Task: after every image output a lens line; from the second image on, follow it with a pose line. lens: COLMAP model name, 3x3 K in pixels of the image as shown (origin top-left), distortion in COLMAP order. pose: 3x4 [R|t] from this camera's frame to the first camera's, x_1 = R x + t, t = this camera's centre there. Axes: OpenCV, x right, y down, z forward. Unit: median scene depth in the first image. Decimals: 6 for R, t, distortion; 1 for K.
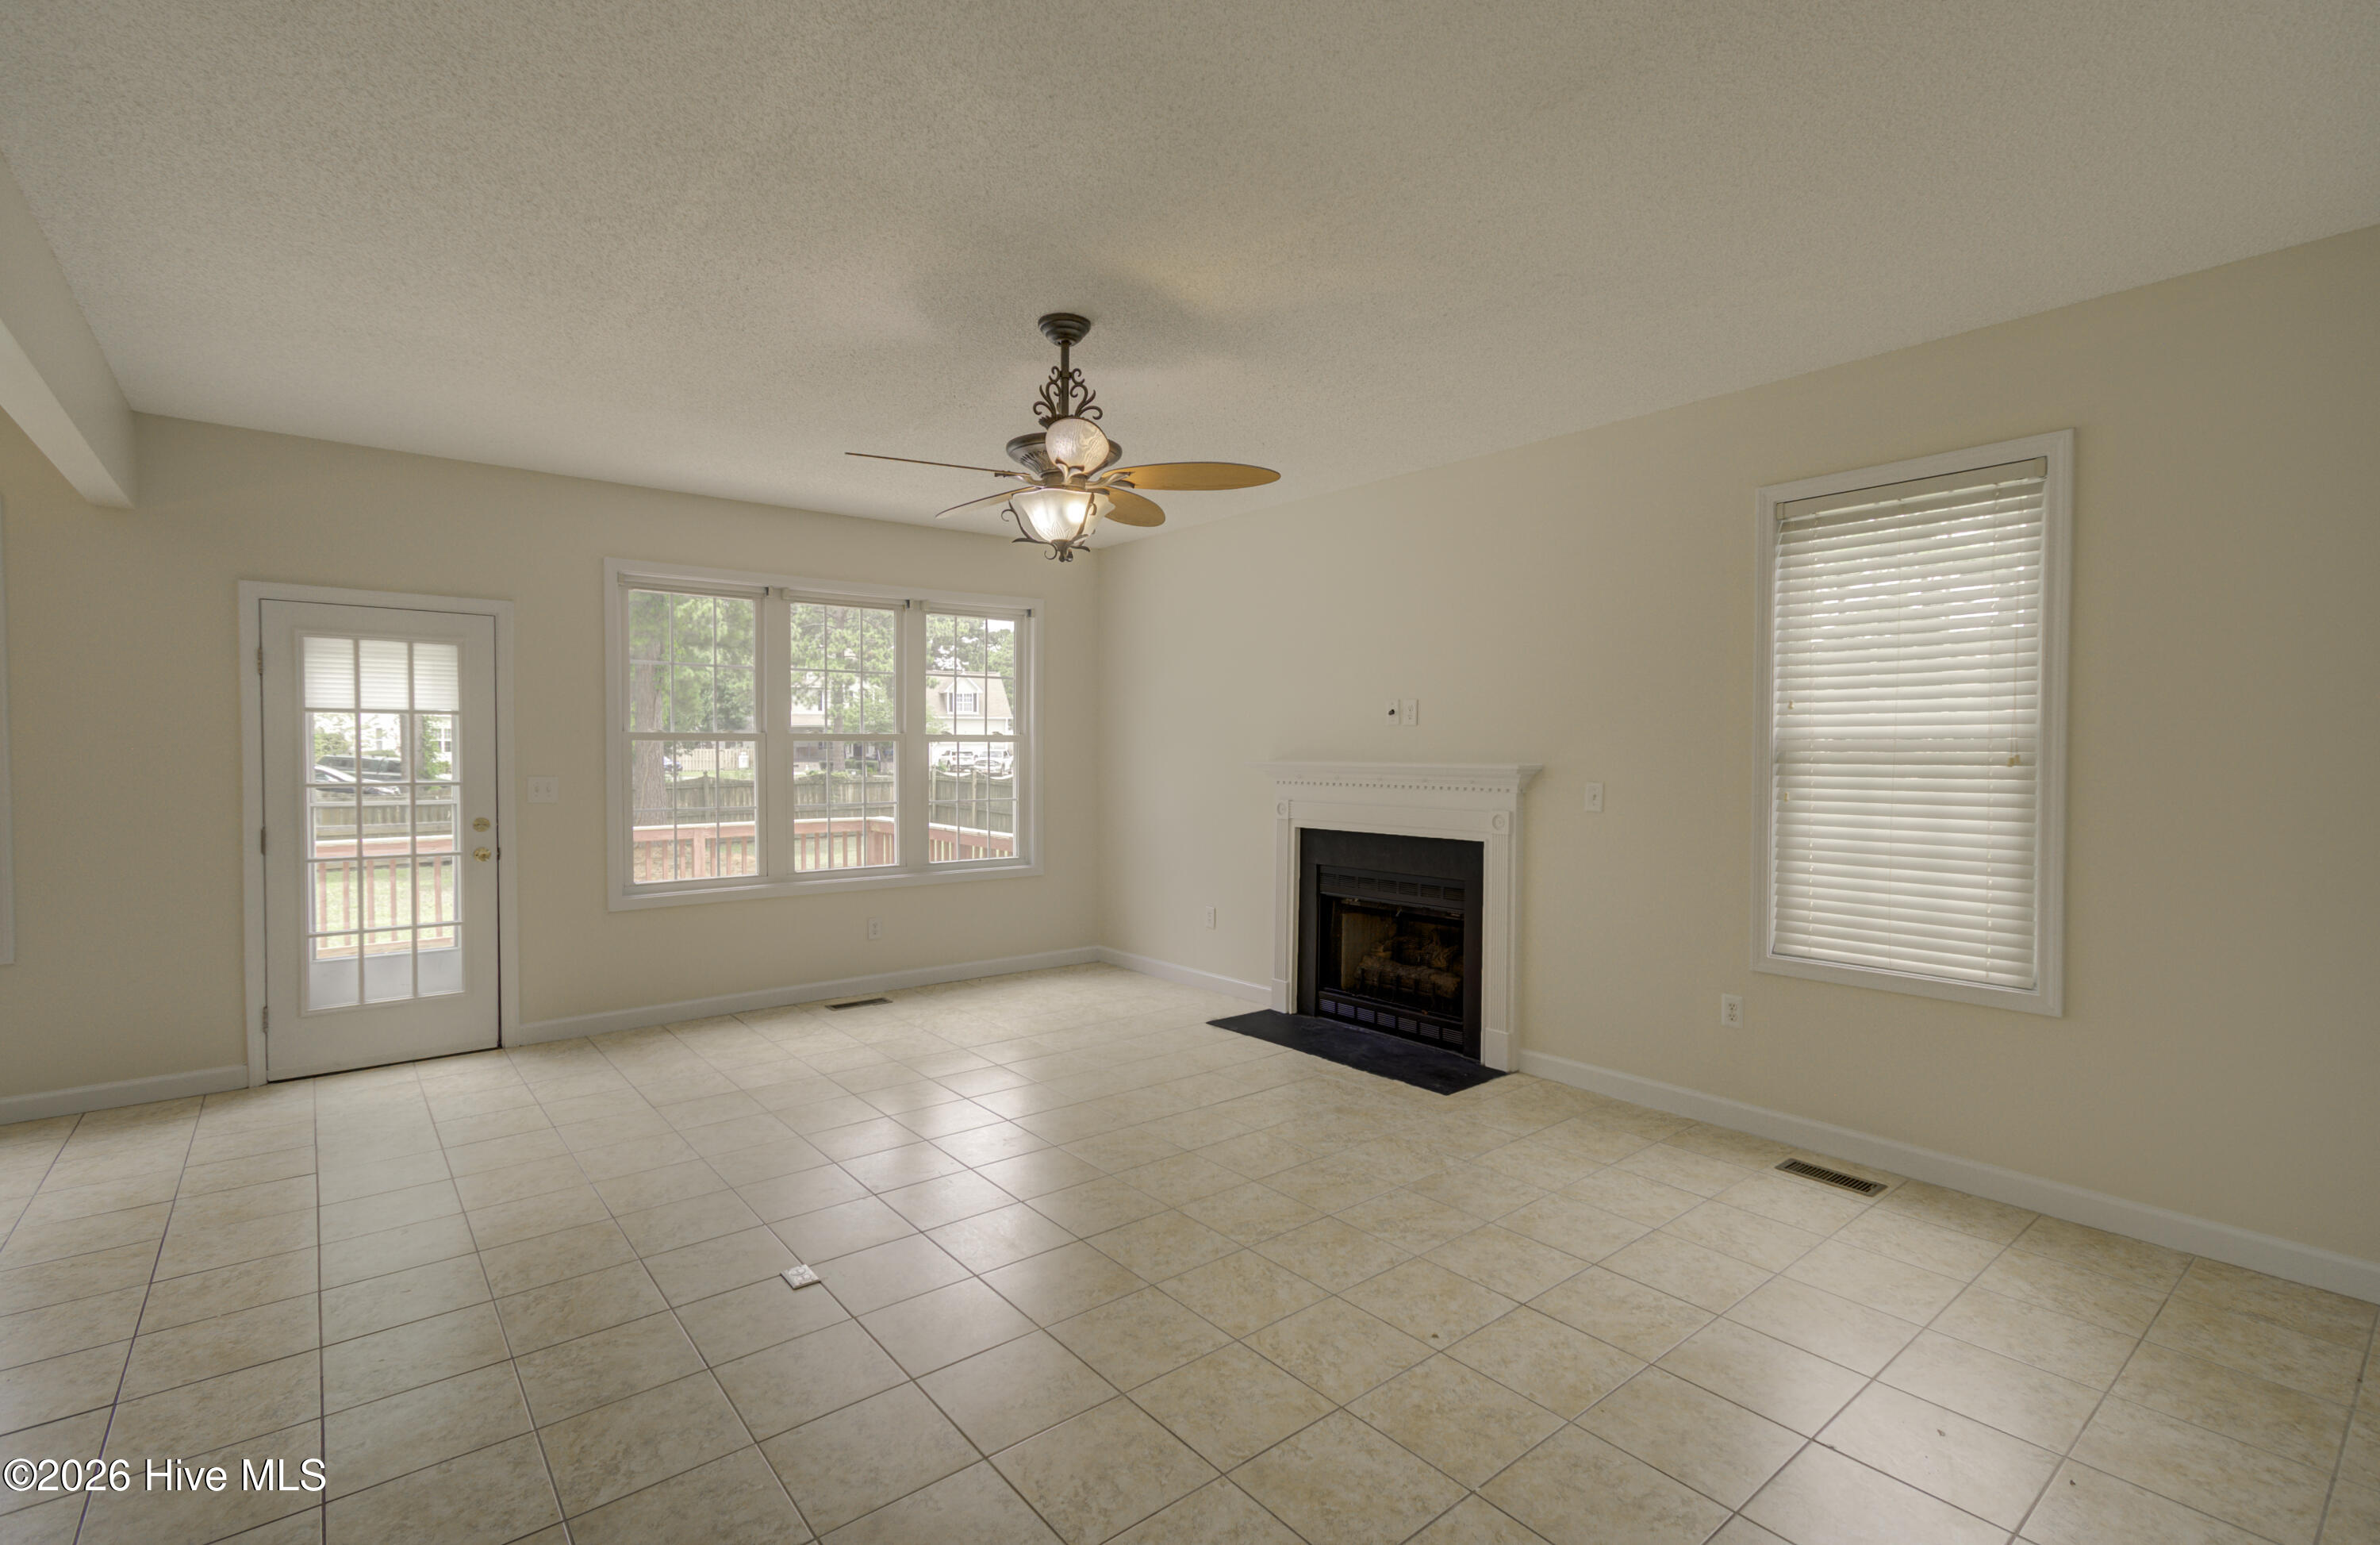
lens RADIAL K [[1055.5, 0, 1163.4], [0, 1055.5, 753.4], [0, 0, 1]] dist [0.003586, 0.006147]
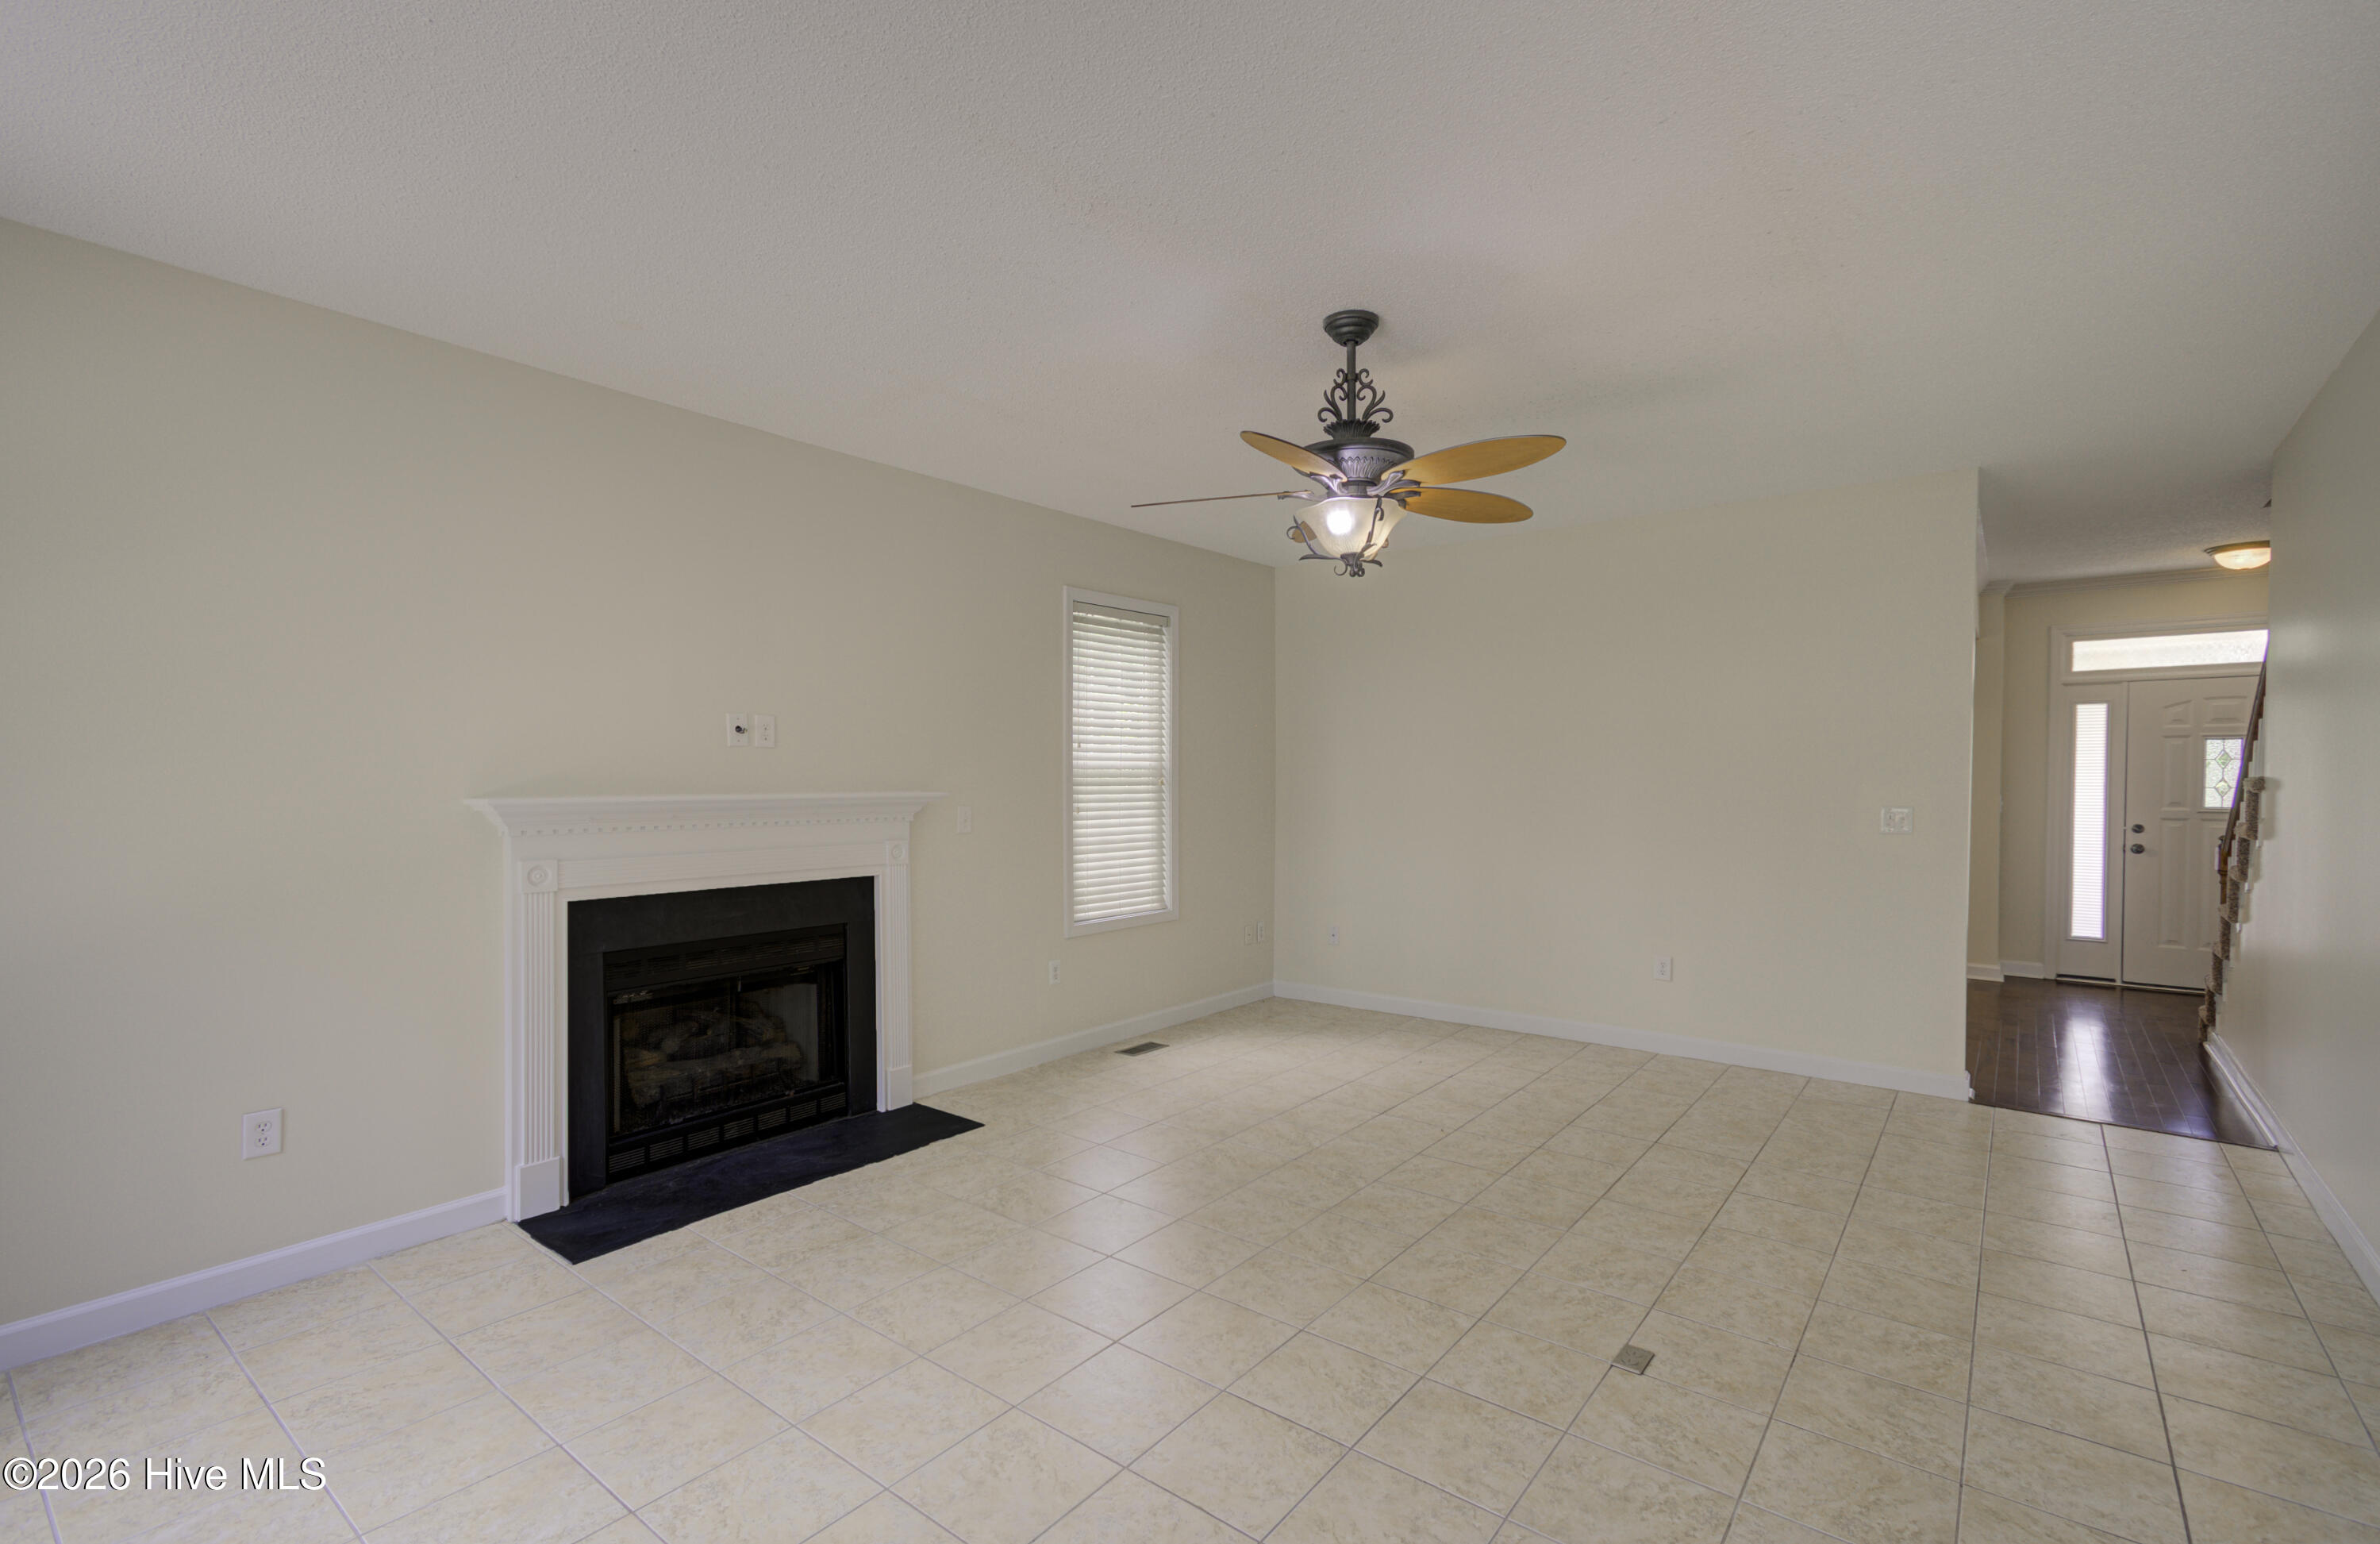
lens RADIAL K [[1055.6, 0, 1215.0], [0, 1055.6, 791.1], [0, 0, 1]] dist [0.003586, 0.006147]
pose [[-0.240079, -0.011541, 0.970685, -0.870763], [0.002427, 0.999919, 0.012488, -0.002348], [-0.970750, 0.005354, -0.240031, 1.201290]]
